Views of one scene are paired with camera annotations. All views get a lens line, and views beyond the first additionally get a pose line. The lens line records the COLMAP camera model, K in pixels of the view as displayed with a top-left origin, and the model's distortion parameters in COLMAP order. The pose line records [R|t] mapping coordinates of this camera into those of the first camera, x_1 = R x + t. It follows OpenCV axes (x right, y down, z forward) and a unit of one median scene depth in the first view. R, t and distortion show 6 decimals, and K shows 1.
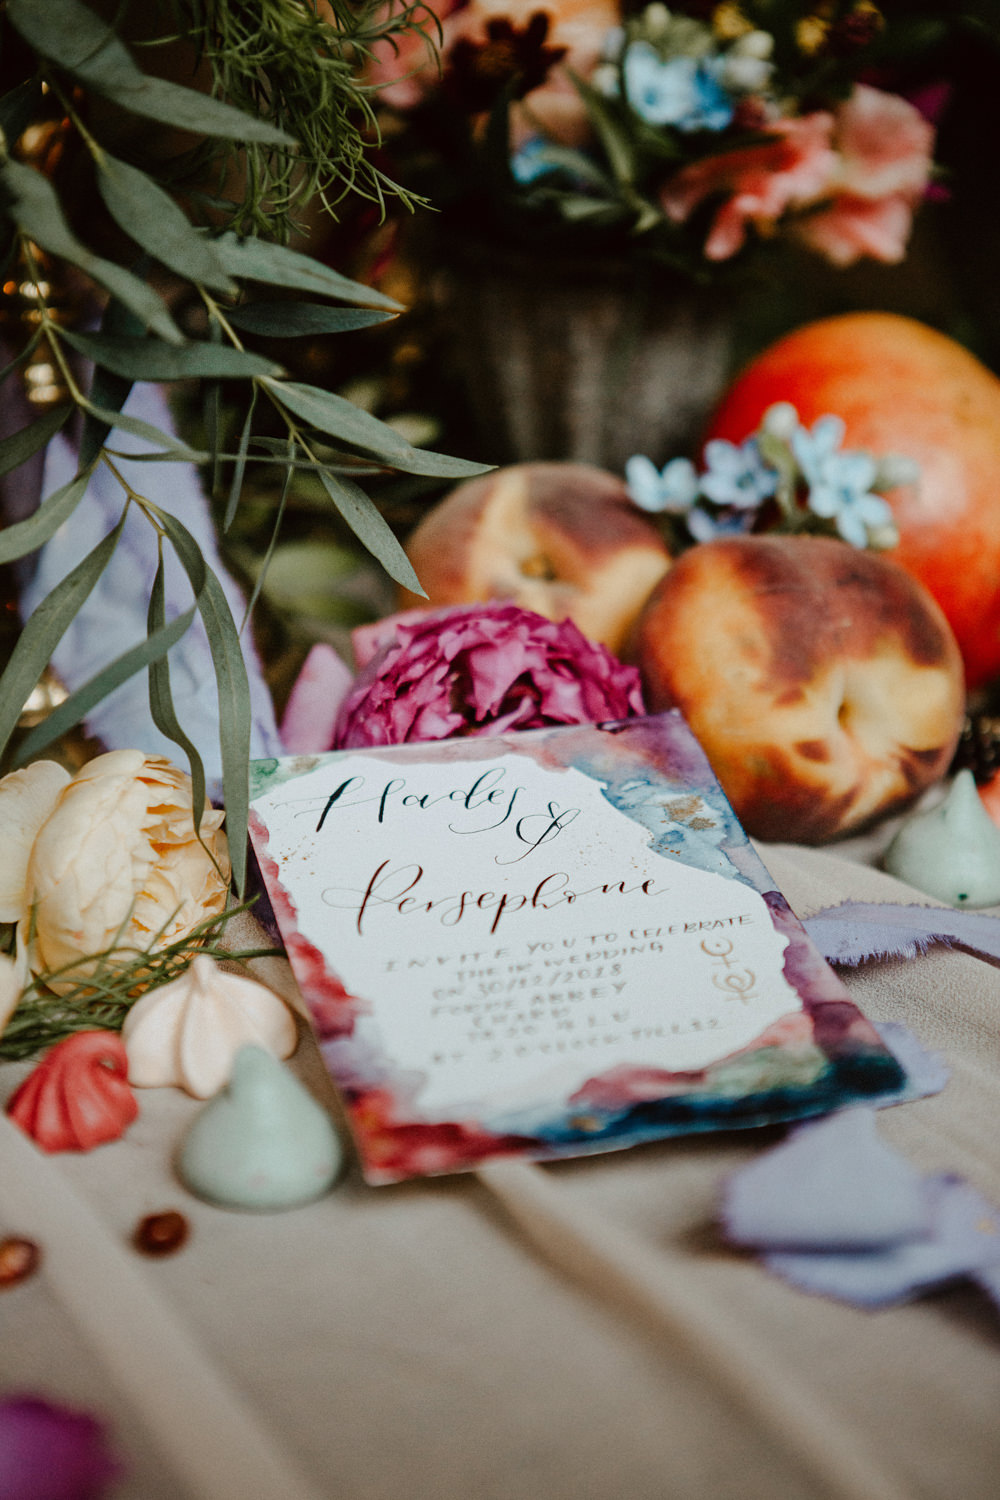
lens RADIAL K [[2949.5, 0, 502.2], [0, 2949.5, 749.2], [0, 0, 1]] dist [0.343900, 0.000000]
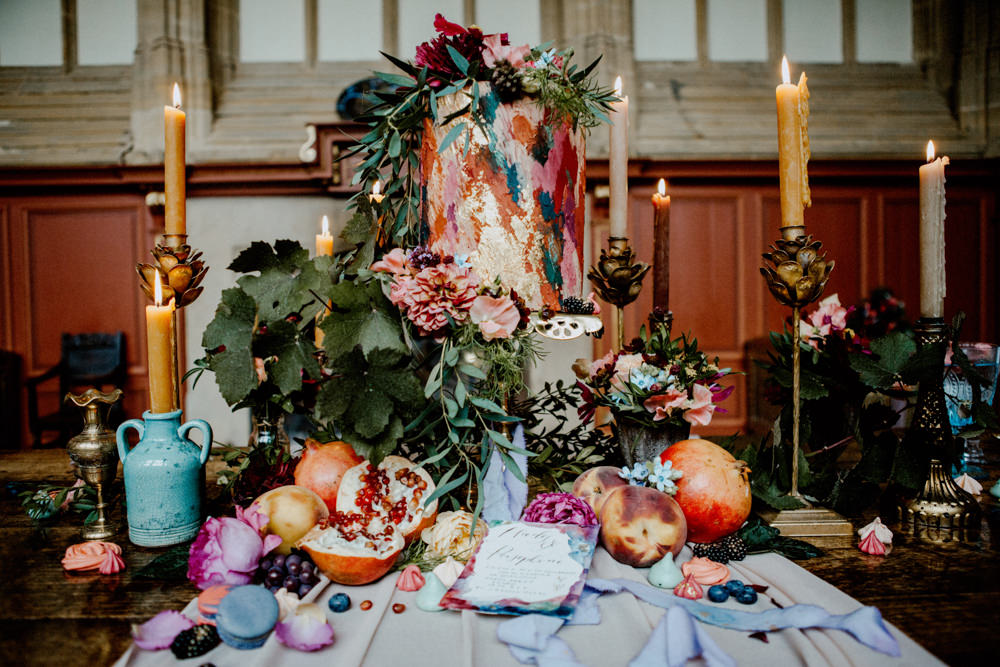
lens RADIAL K [[707.4, 0, 491.1], [0, 707.4, 323.1], [0, 0, 1]] dist [-0.058699, 0.003151]
pose [[0.843772, -0.003197, -0.536693, 0.450396], [-0.171023, 0.946253, -0.274513, 0.015619], [0.508725, 0.323413, 0.797874, 0.071217]]
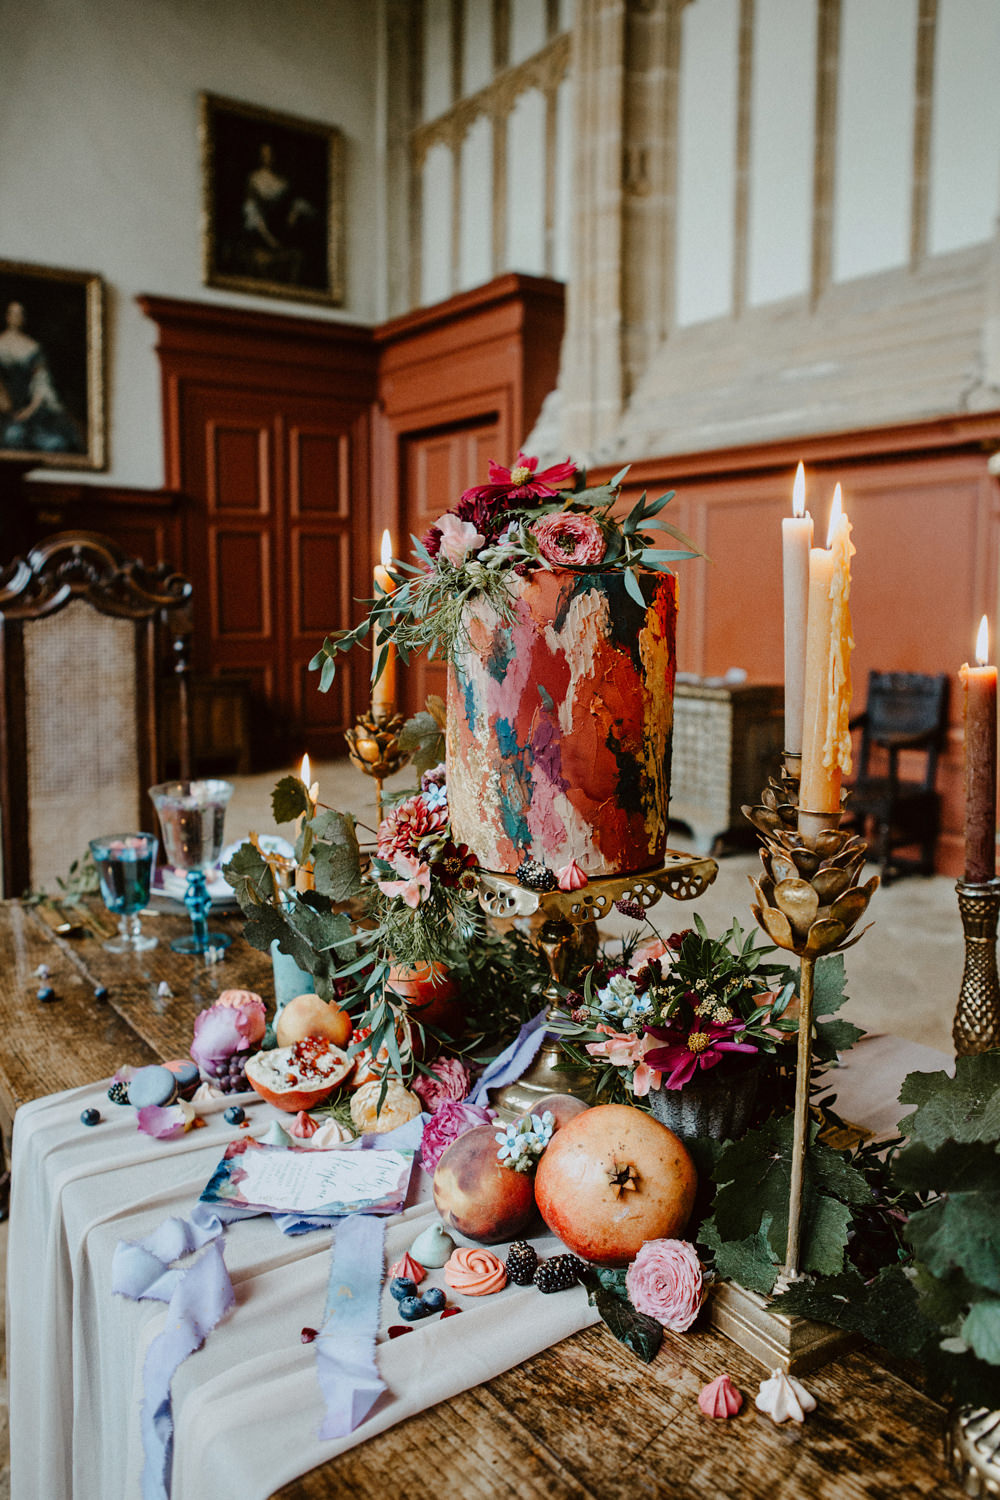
lens RADIAL K [[1187.8, 0, 504.4], [0, 1187.8, 751.1], [0, 0, 1]] dist [-0.066515, 0.004562]
pose [[0.009072, 0.124495, -0.992179, 1.282942], [-0.343081, 0.932380, 0.113855, -0.596995], [0.939262, 0.339365, 0.051170, 0.844045]]
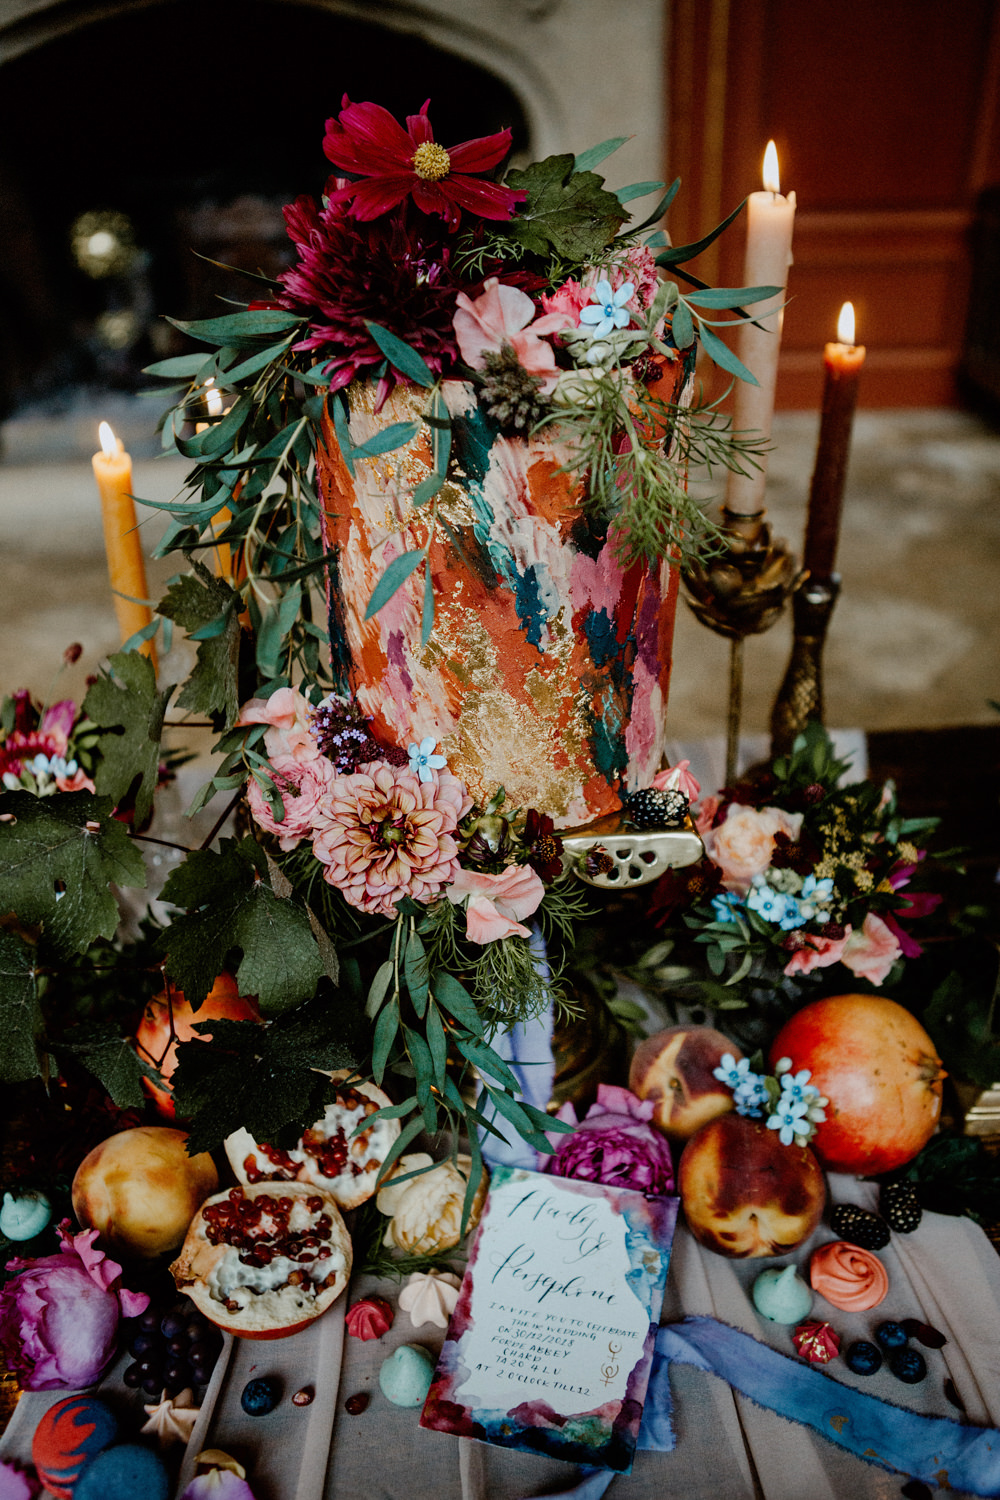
lens RADIAL K [[1326.8, 0, 493.5], [0, 1326.8, 762.4], [0, 0, 1]] dist [-0.014488, 0.008246]
pose [[0.860703, 0.242624, -0.447576, 0.325095], [-0.148591, 0.960578, 0.234970, -0.583029], [0.486941, -0.135734, 0.862824, 0.050589]]
